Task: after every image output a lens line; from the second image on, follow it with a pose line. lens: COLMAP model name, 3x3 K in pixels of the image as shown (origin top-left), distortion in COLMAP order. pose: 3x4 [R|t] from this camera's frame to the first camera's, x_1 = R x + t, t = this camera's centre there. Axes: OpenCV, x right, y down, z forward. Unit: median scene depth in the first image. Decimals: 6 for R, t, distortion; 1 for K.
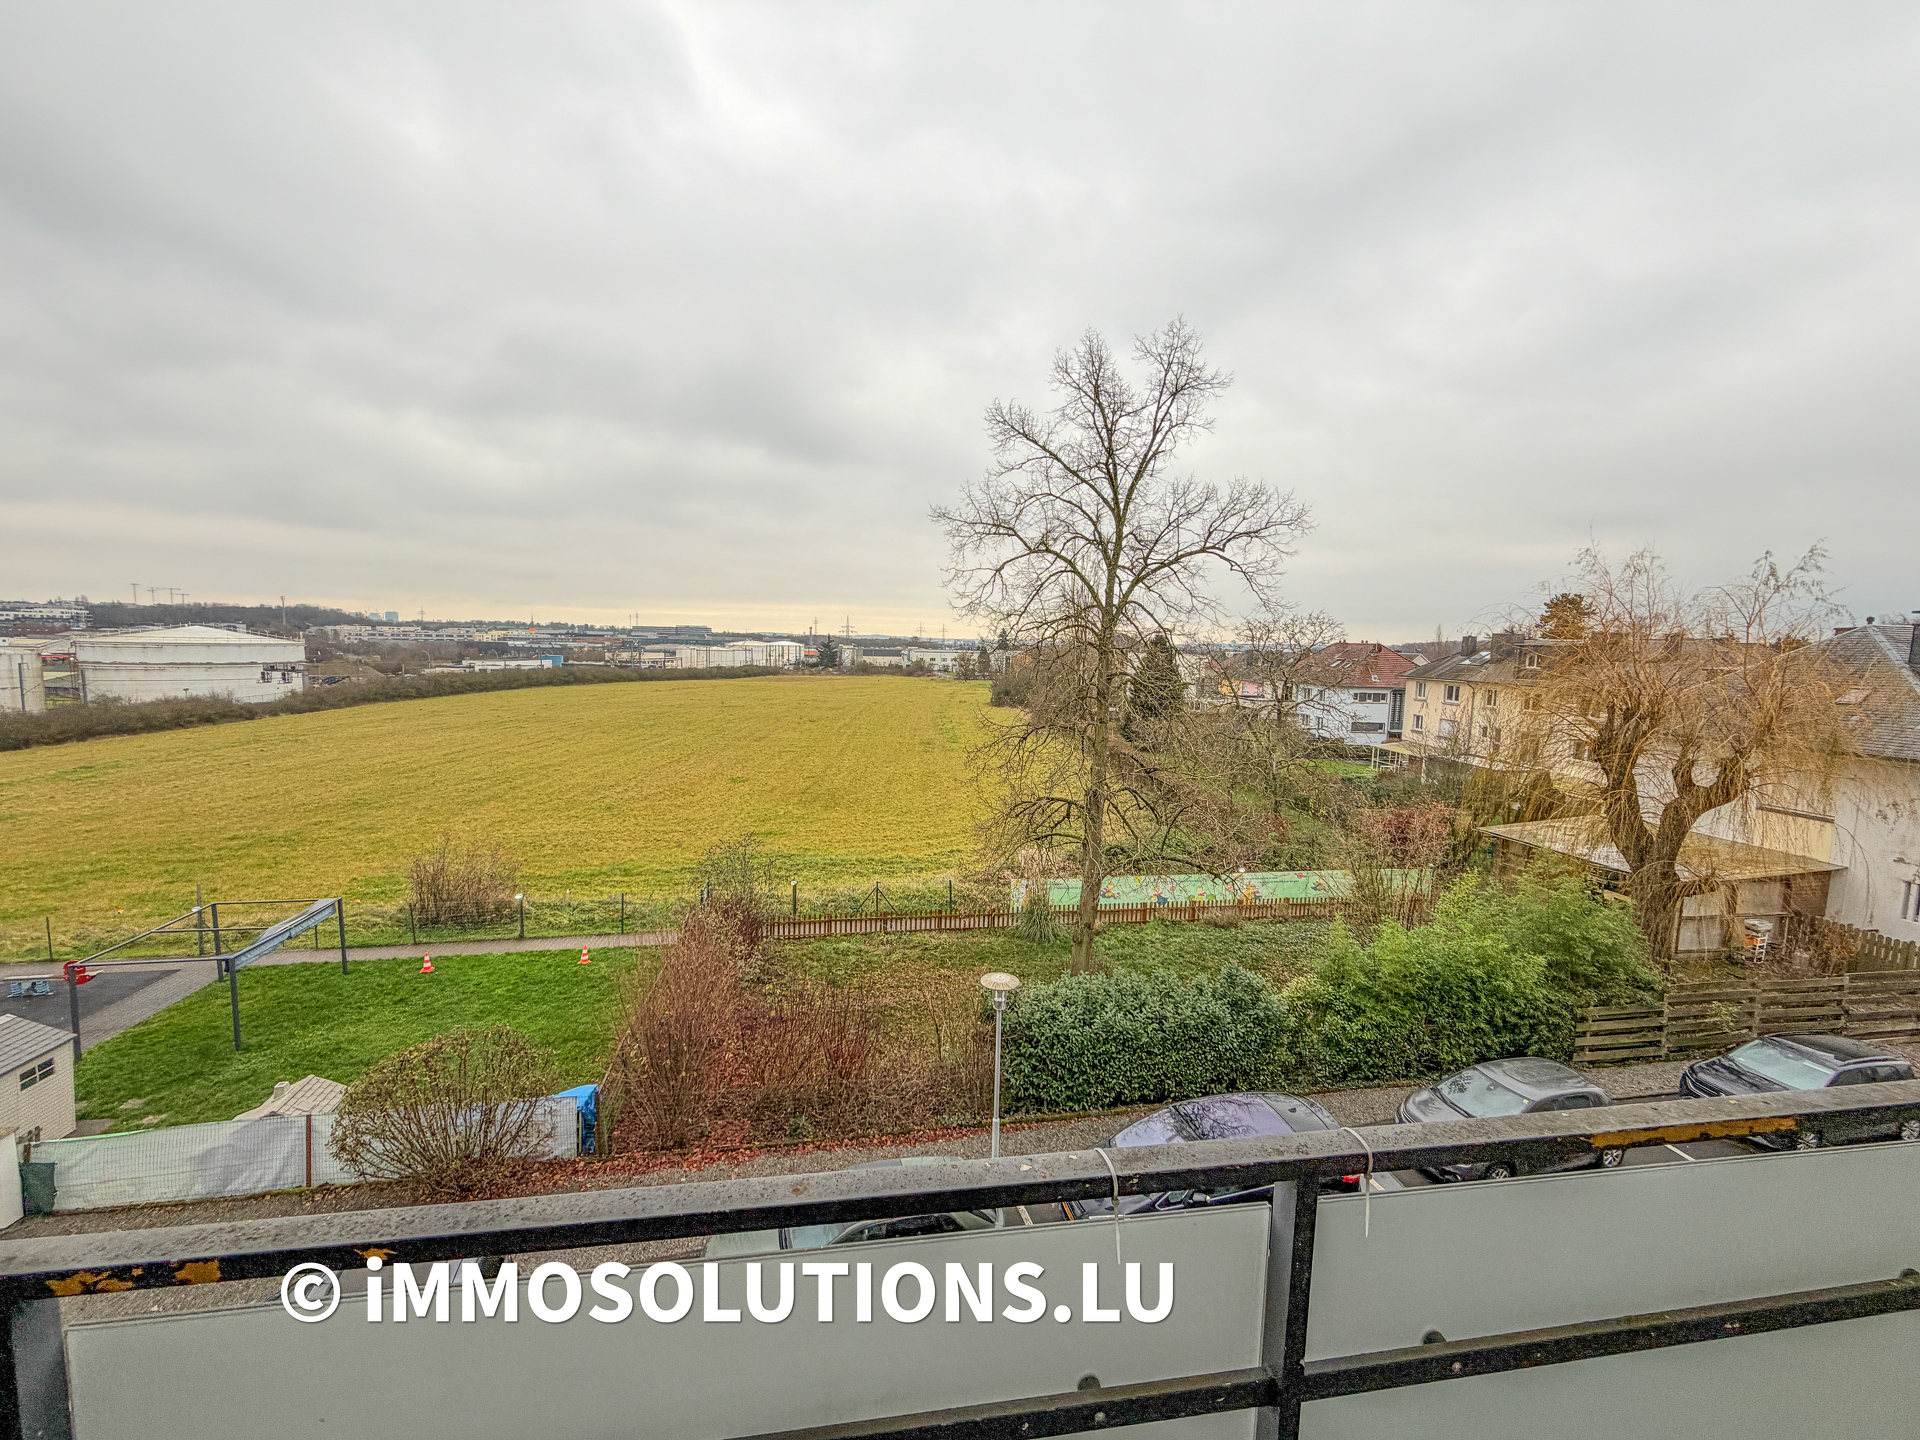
lens RADIAL K [[758.5, 0, 957.0], [0, 758.5, 716.4], [0, 0, 1]] dist [-0.000662, 0.000813]
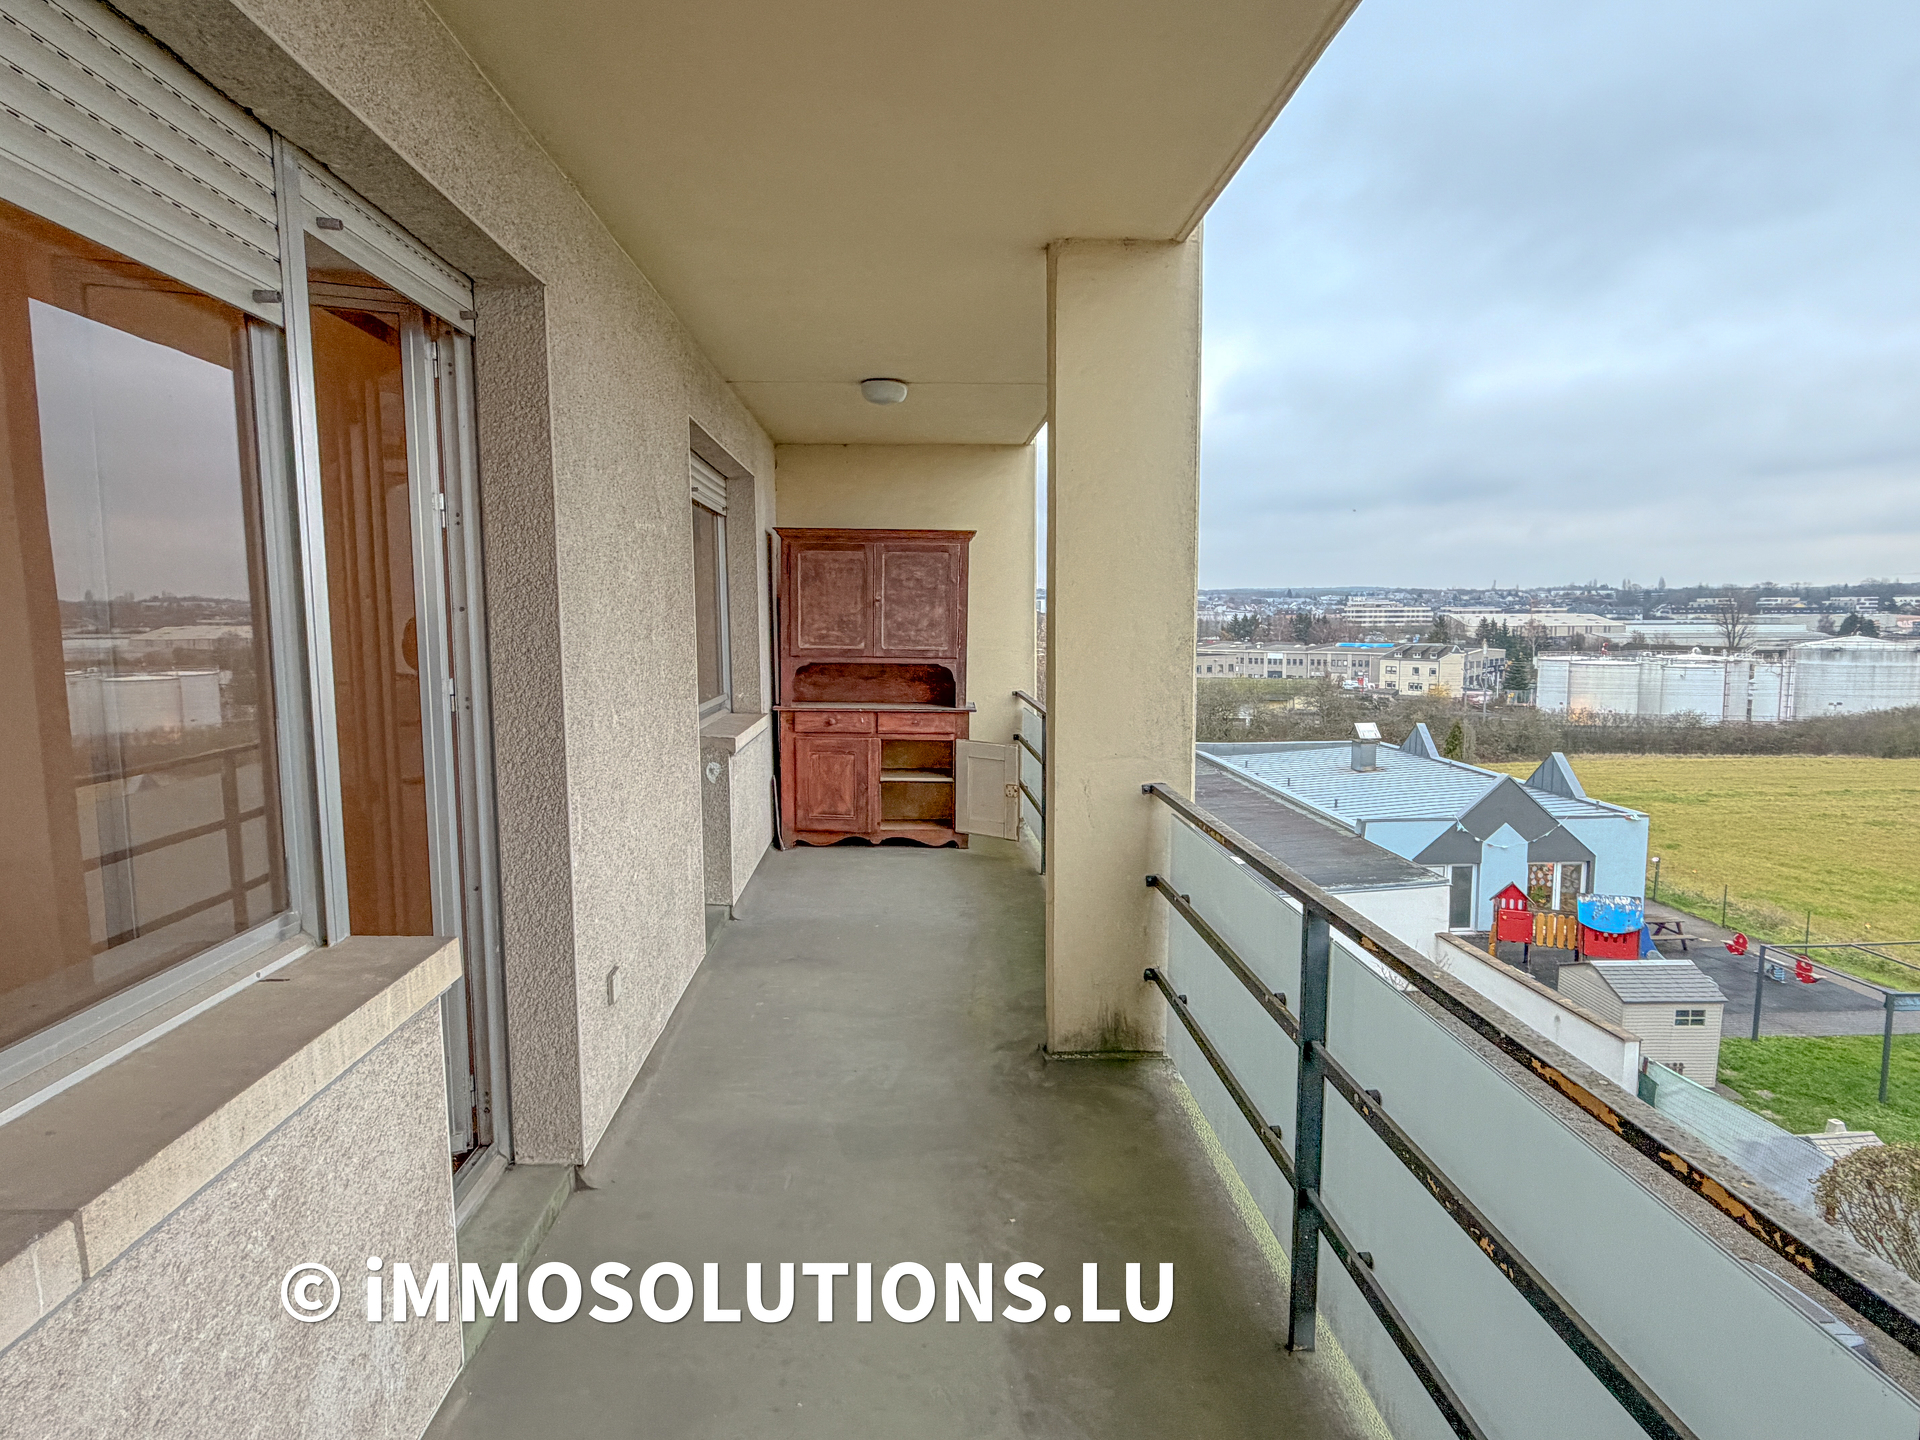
lens RADIAL K [[1067.4, 0, 960.2], [0, 1067.4, 726.5], [0, 0, 1]] dist [0.034715, 0.001993]
pose [[-0.105204, 0.083718, -0.990920, 0.419847], [-0.094563, 0.991093, 0.093772, 0.005298], [0.989944, 0.103570, -0.096350, 0.060095]]
